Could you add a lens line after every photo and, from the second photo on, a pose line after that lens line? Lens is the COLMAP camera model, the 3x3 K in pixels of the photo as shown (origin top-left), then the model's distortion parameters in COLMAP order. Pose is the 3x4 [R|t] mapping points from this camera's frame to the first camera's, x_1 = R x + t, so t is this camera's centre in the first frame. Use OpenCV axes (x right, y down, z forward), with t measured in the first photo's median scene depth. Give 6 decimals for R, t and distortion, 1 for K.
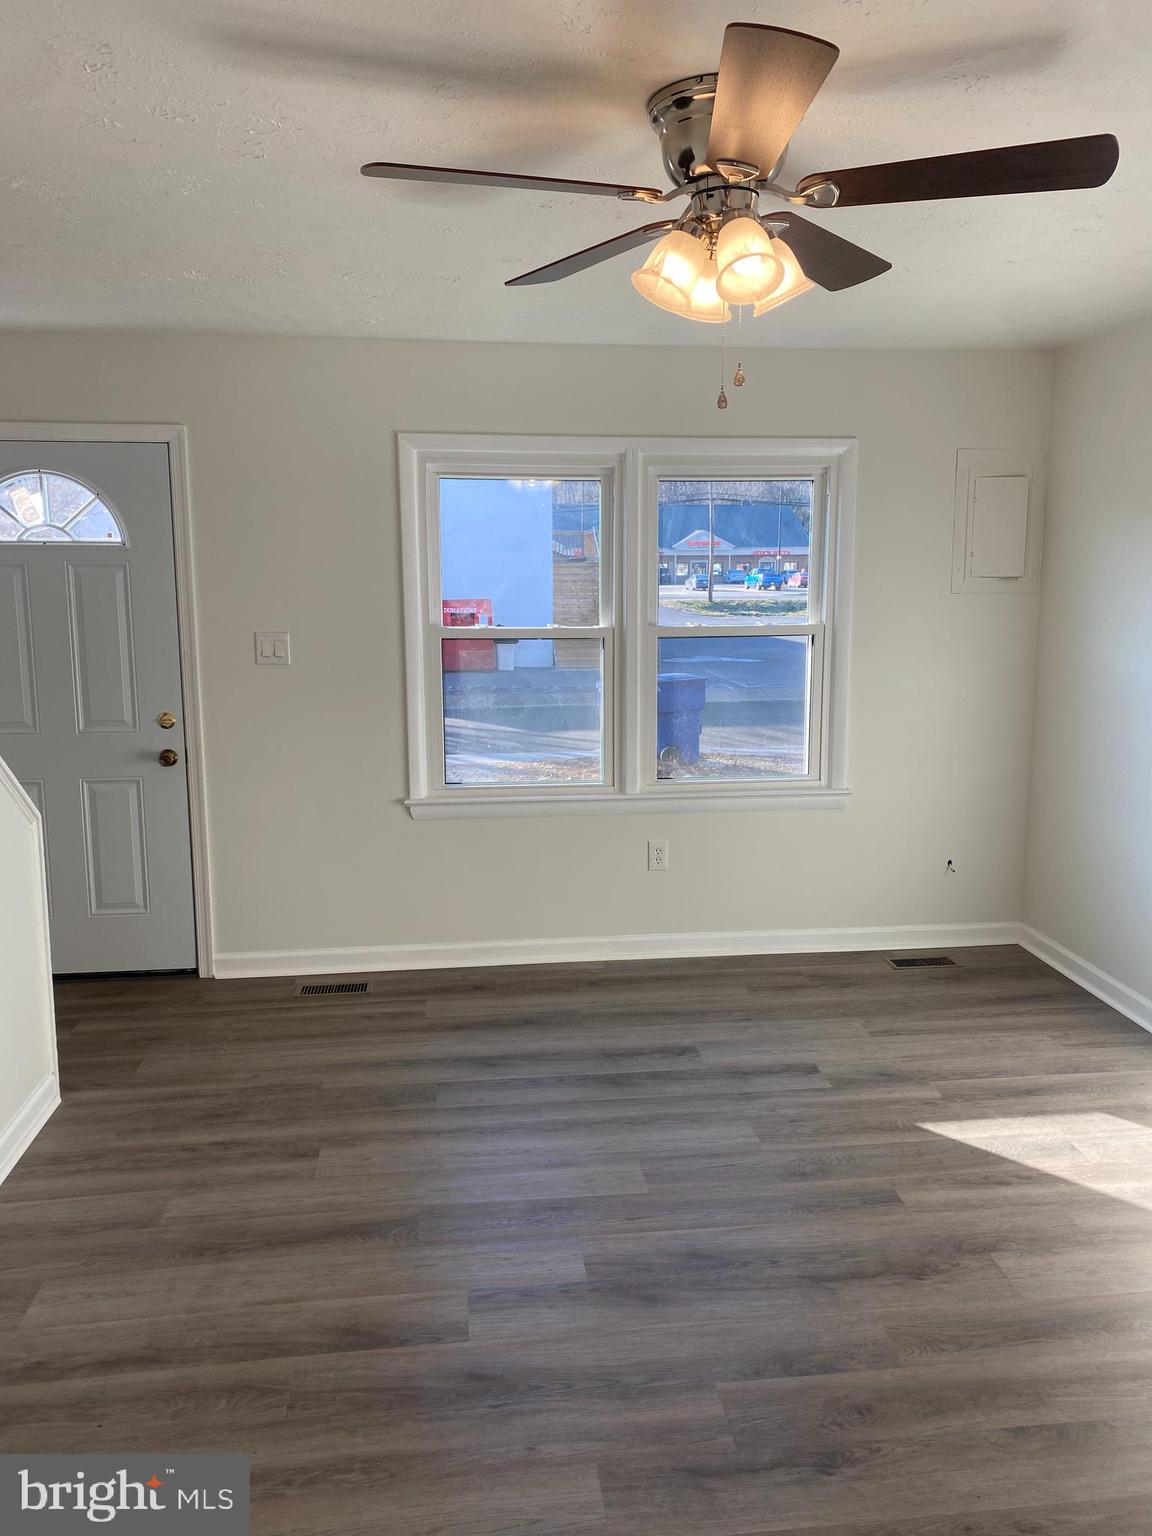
lens RADIAL K [[1181.3, 0, 572.7], [0, 1181.3, 762.3], [0, 0, 1]] dist [0.044404, -0.033649]
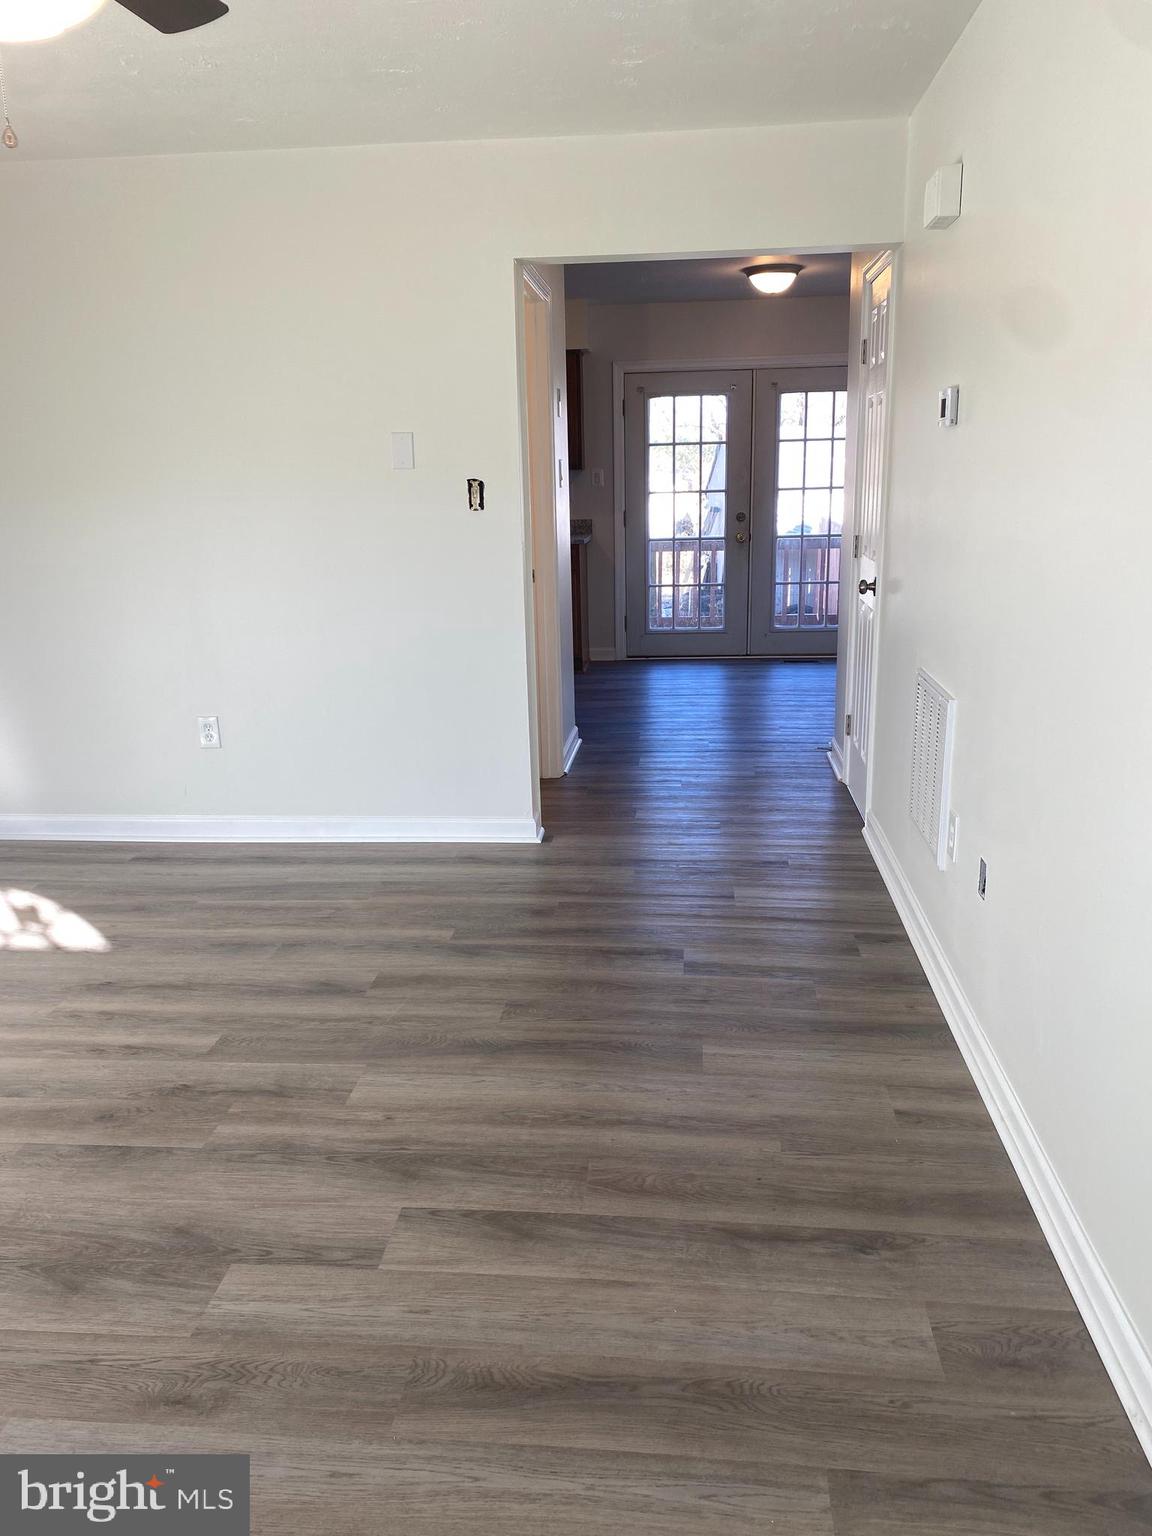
lens RADIAL K [[1181.3, 0, 573.5], [0, 1181.3, 770.0], [0, 0, 1]] dist [0.044404, -0.033649]
pose [[-0.978572, -0.024128, 0.204485, -0.408940], [0.058534, 0.919538, 0.388617, -0.187945], [-0.197409, 0.392259, -0.898422, 1.708095]]
